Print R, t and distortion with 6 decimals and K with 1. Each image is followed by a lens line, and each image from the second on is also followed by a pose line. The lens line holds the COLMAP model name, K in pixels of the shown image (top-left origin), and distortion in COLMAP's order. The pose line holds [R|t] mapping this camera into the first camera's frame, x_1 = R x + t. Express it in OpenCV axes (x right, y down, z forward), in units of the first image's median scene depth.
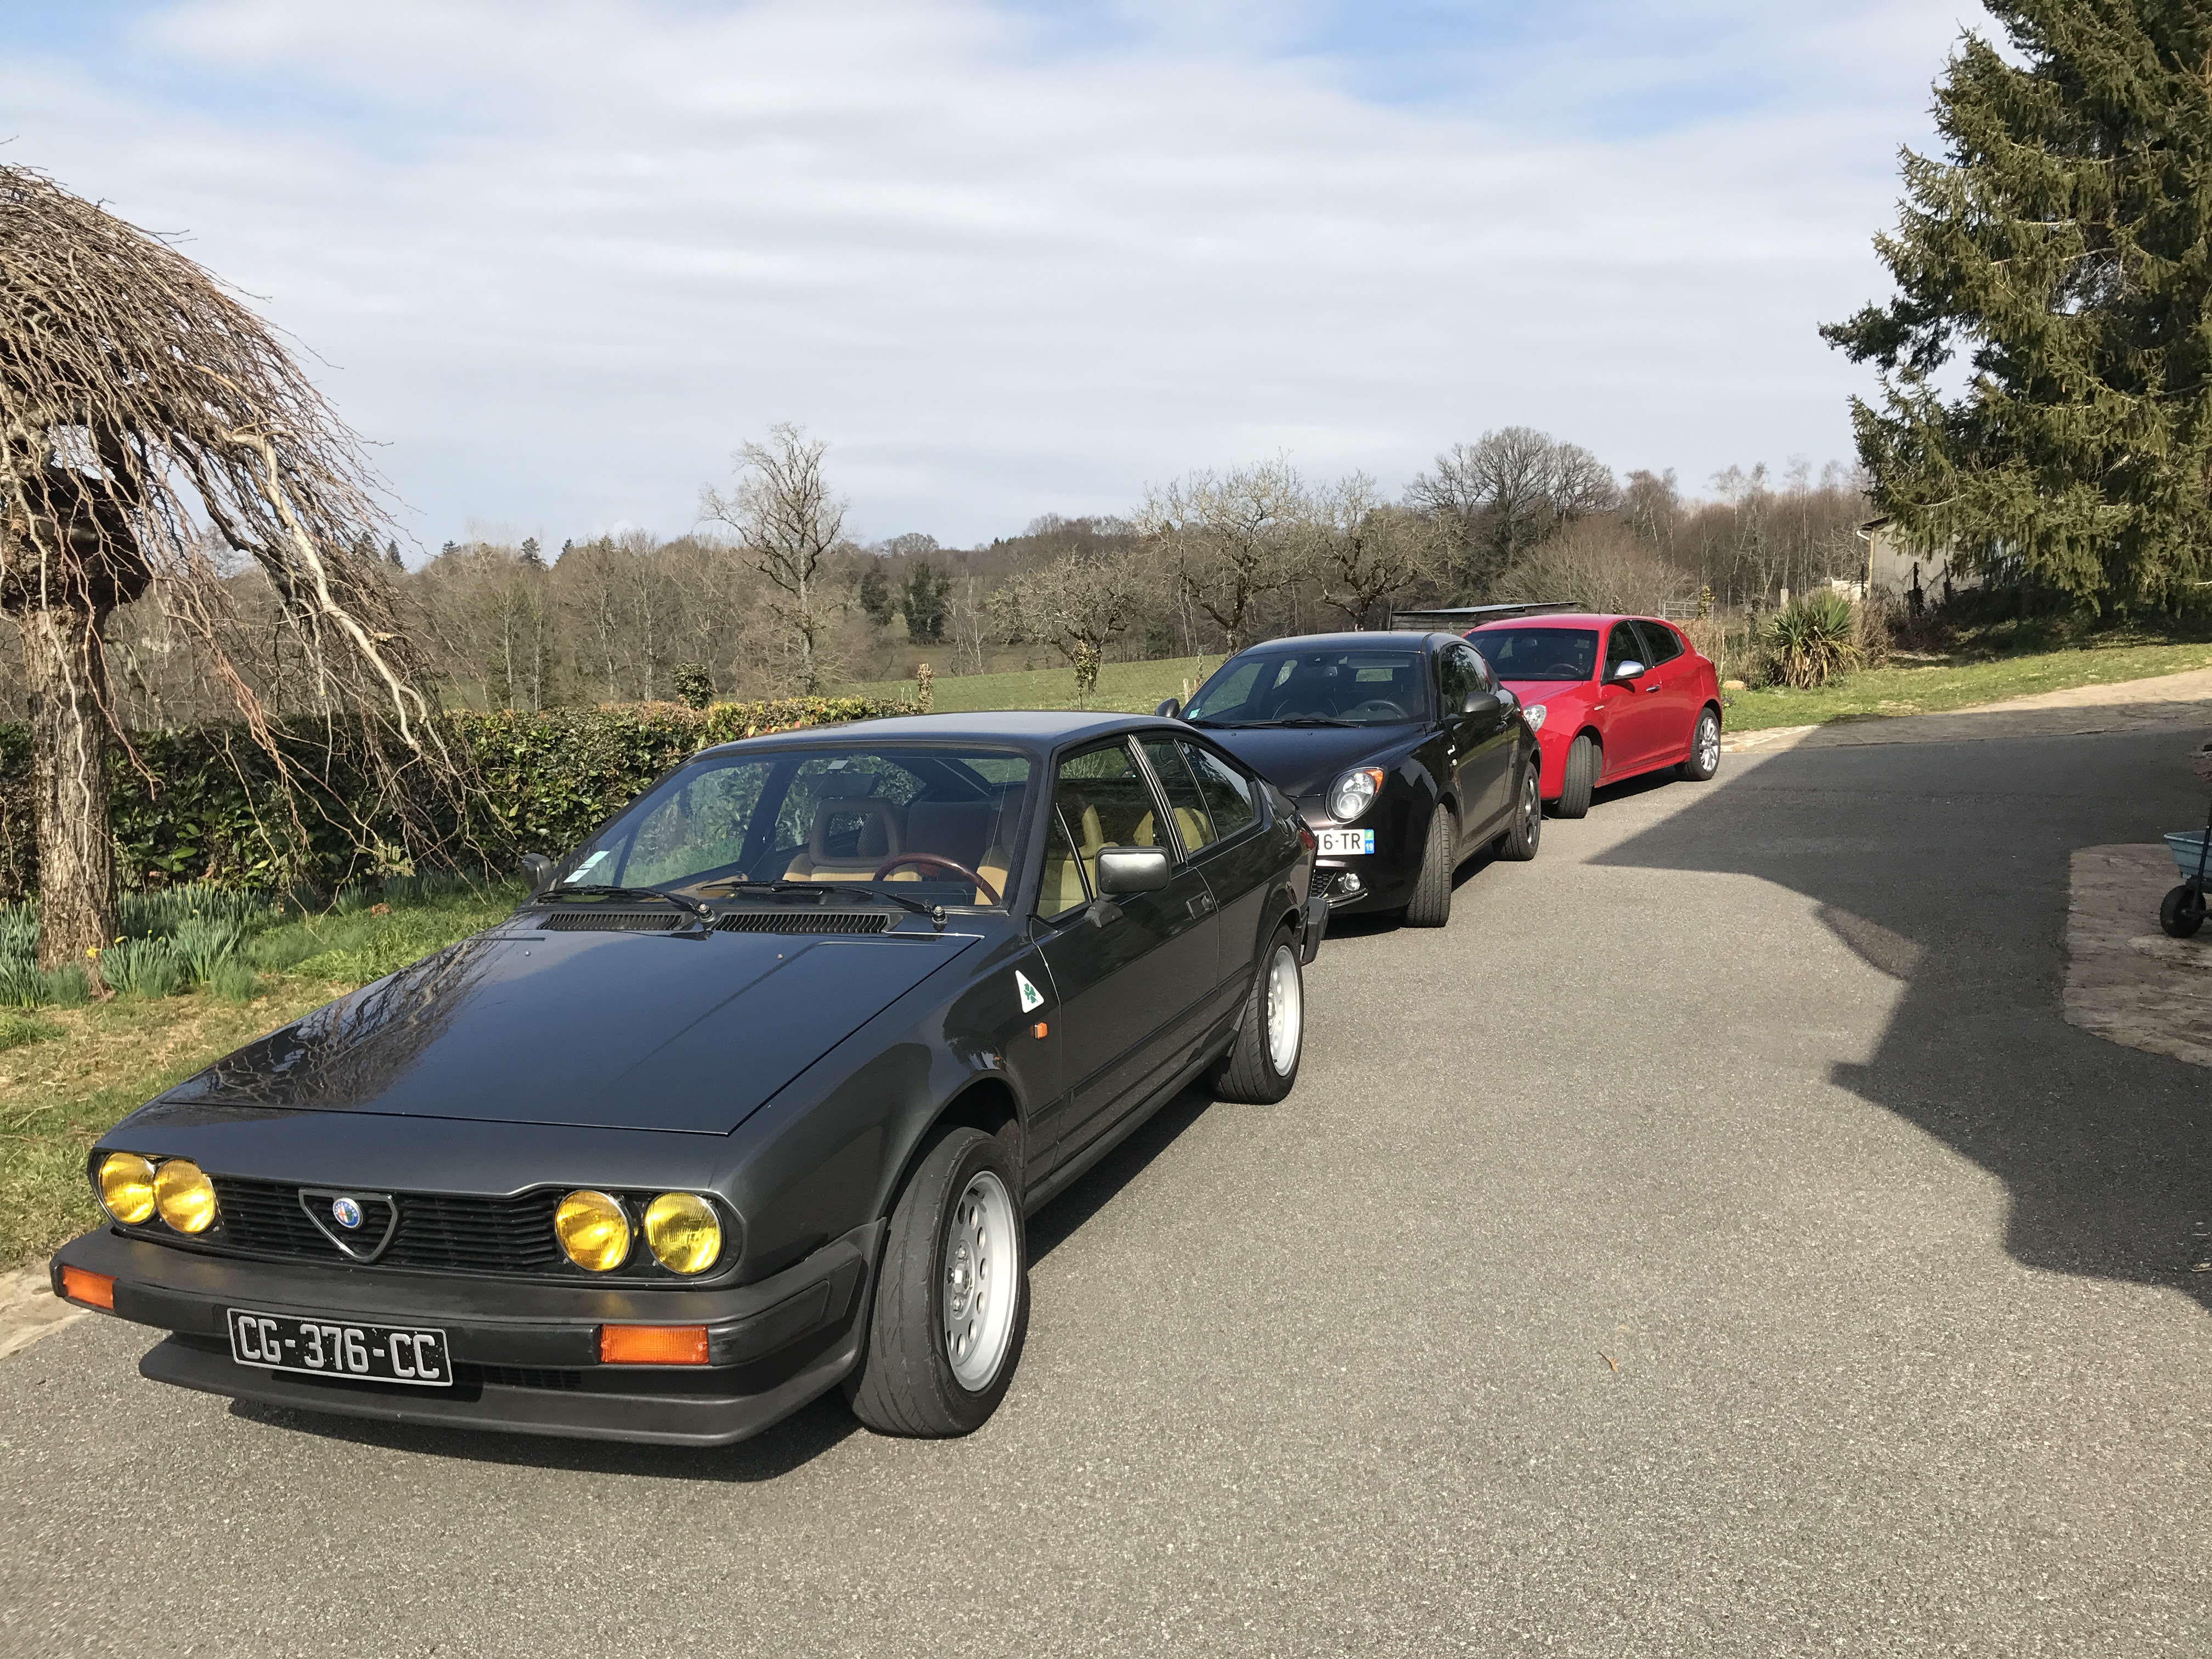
lens RADIAL K [[1799.6, 0, 1106.0], [0, 1799.6, 829.5], [0, 0, 1]] dist [0.170432, -0.314926]
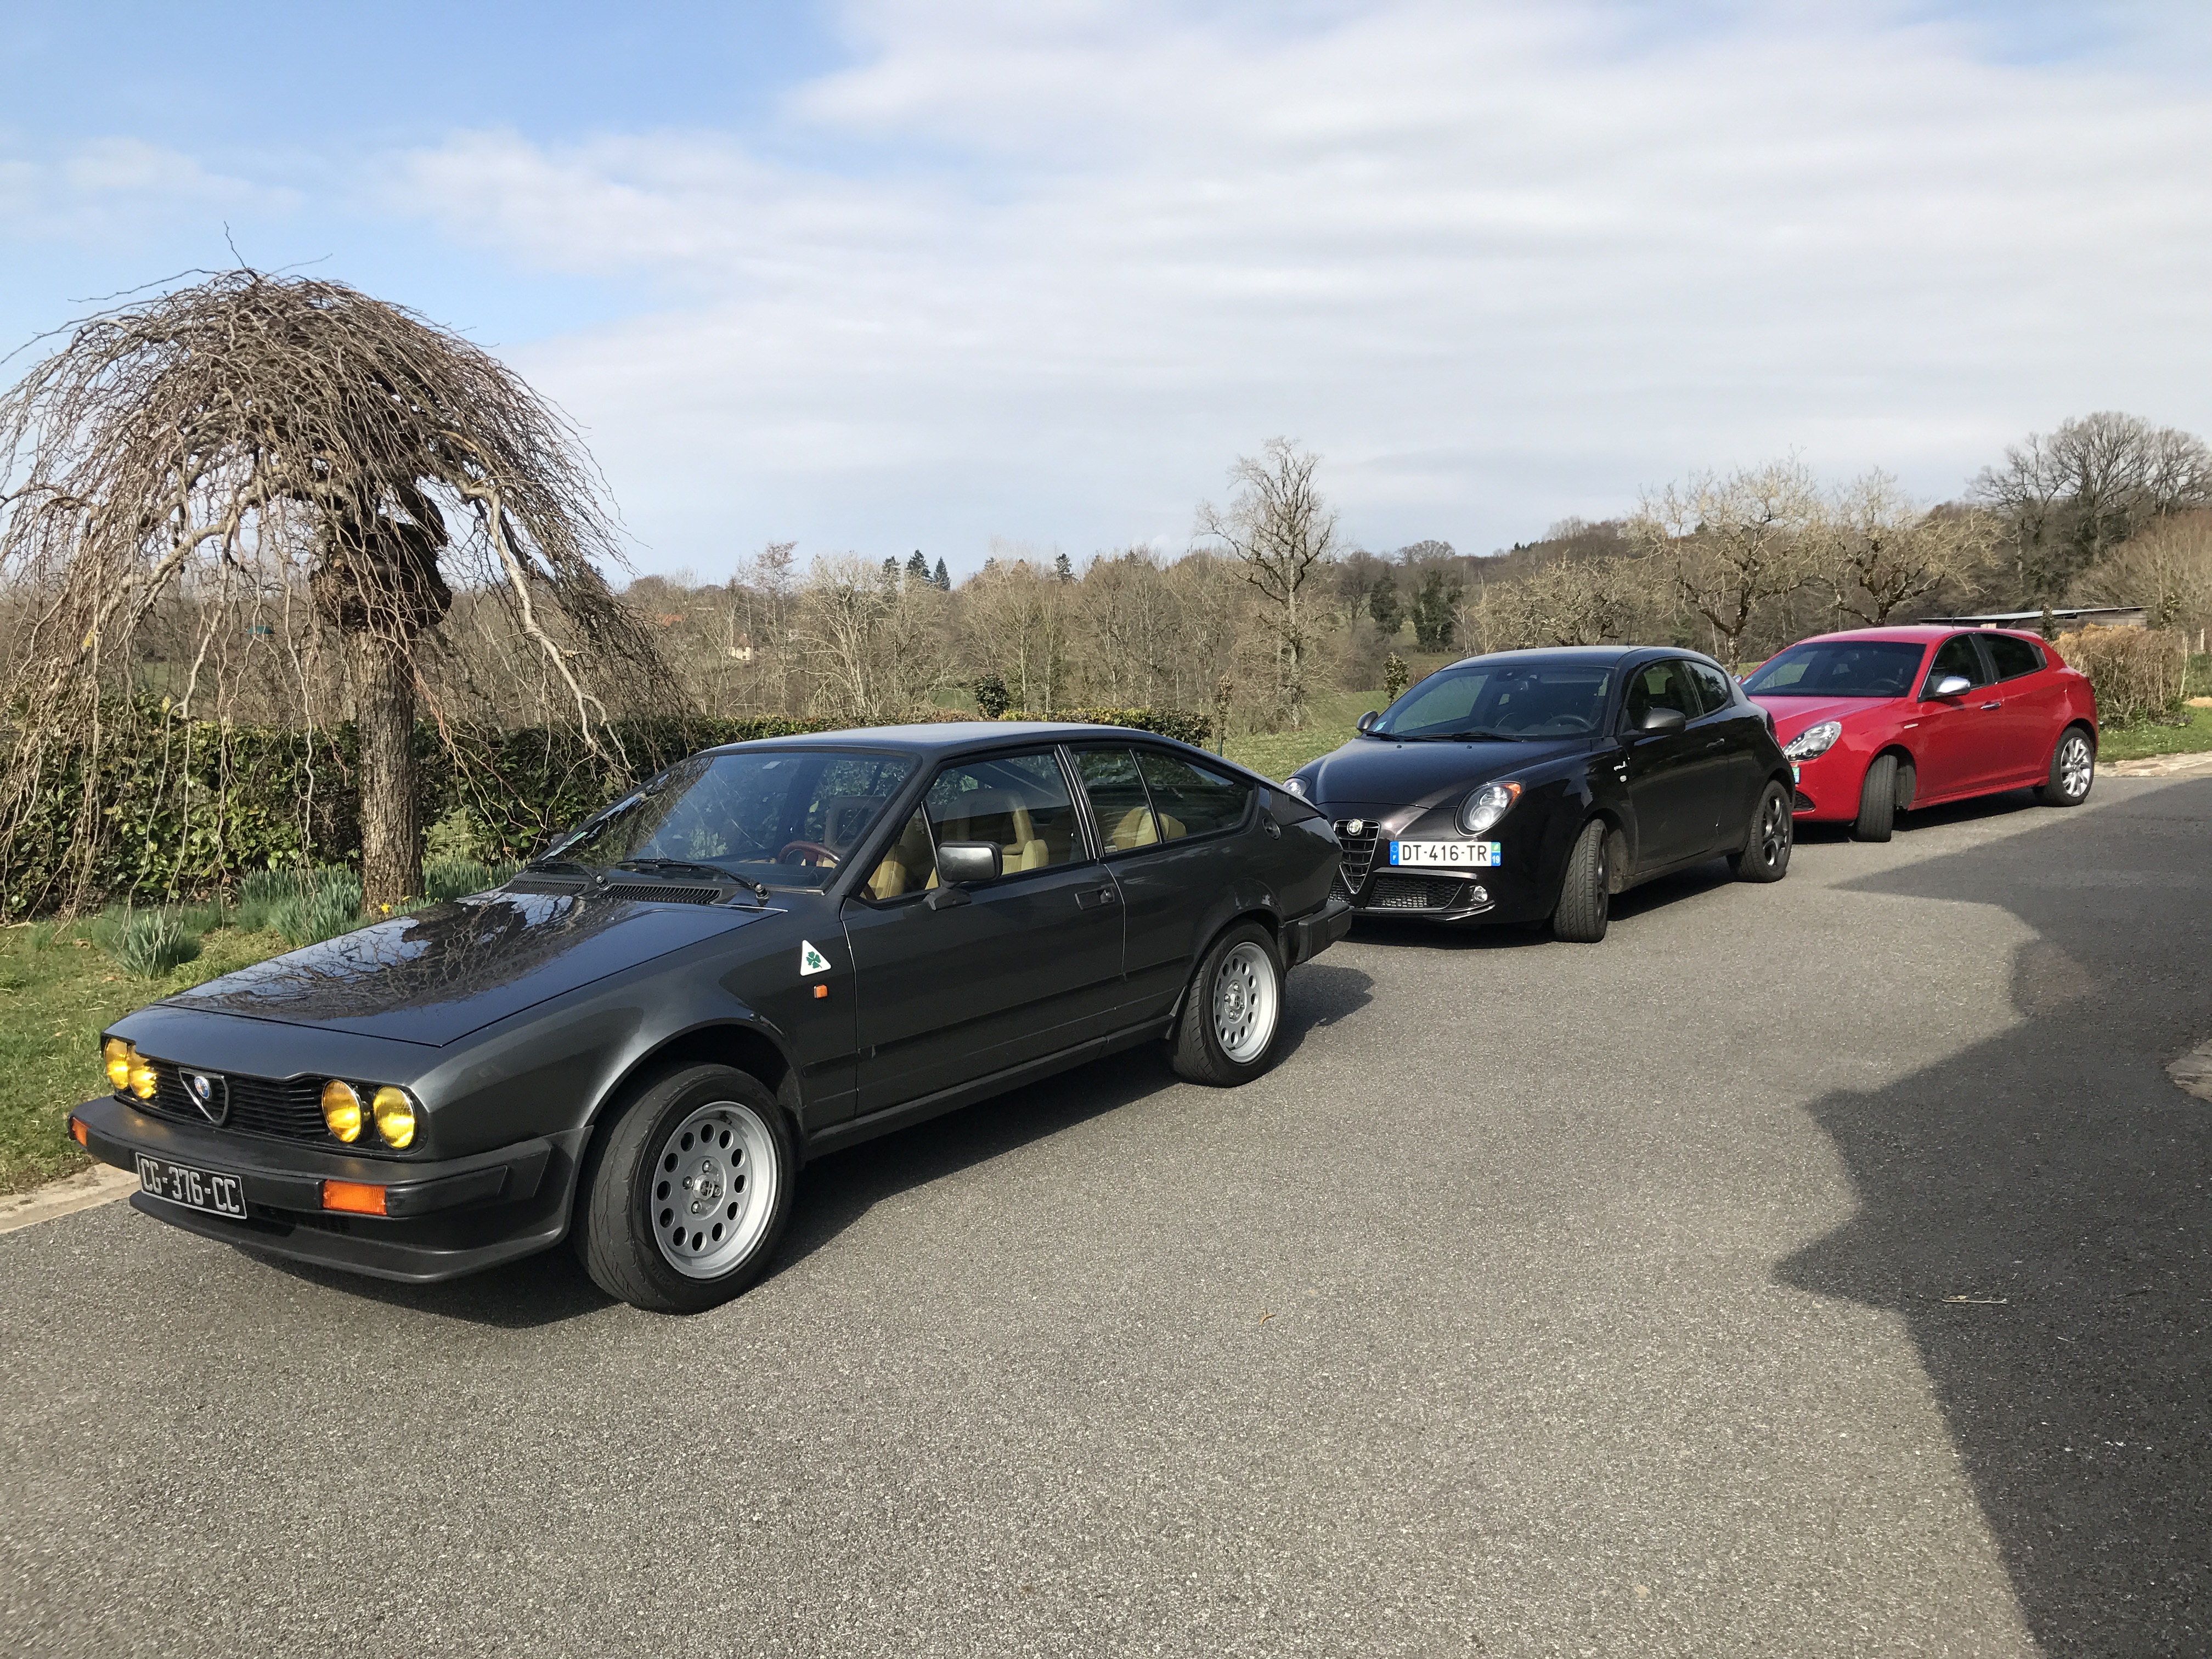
lens RADIAL K [[1812.3, 0, 1106.0], [0, 1812.3, 829.5], [0, 0, 1]] dist [0.043817, -0.011014]
pose [[0.960693, 0.029184, -0.276074, 0.127508], [-0.030574, 0.999532, -0.000732, 0.000226], [0.275924, 0.009144, 0.961136, -0.023374]]
